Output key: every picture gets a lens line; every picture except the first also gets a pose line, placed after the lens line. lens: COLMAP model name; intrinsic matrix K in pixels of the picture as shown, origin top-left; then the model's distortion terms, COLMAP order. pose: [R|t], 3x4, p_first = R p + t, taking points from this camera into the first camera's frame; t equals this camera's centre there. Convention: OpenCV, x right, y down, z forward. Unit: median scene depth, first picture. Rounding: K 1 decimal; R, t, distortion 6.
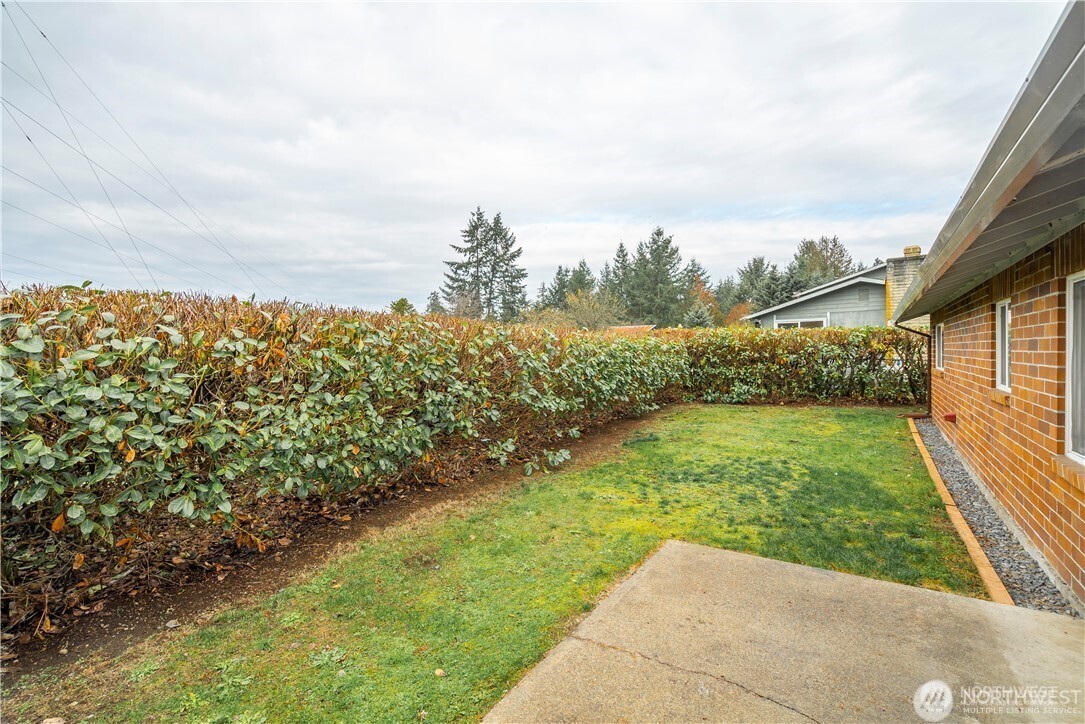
lens RADIAL K [[497.0, 0, 541.6], [0, 497.0, 357.3], [0, 0, 1]] dist [-0.002552, 0.000288]
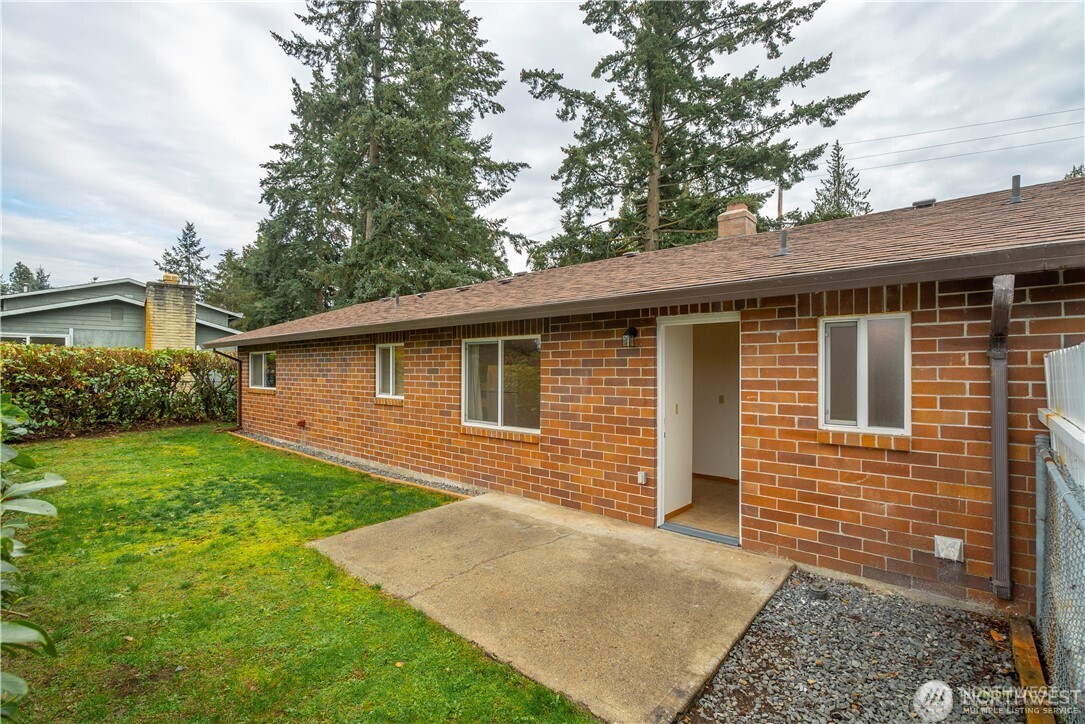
lens RADIAL K [[497.0, 0, 542.3], [0, 497.0, 366.1], [0, 0, 1]] dist [-0.002552, 0.000288]
pose [[0.120758, 0.015770, 0.992557, -0.649409], [0.009938, 0.999804, -0.017094, -0.006183], [-0.992632, 0.011928, 0.120577, 0.272212]]
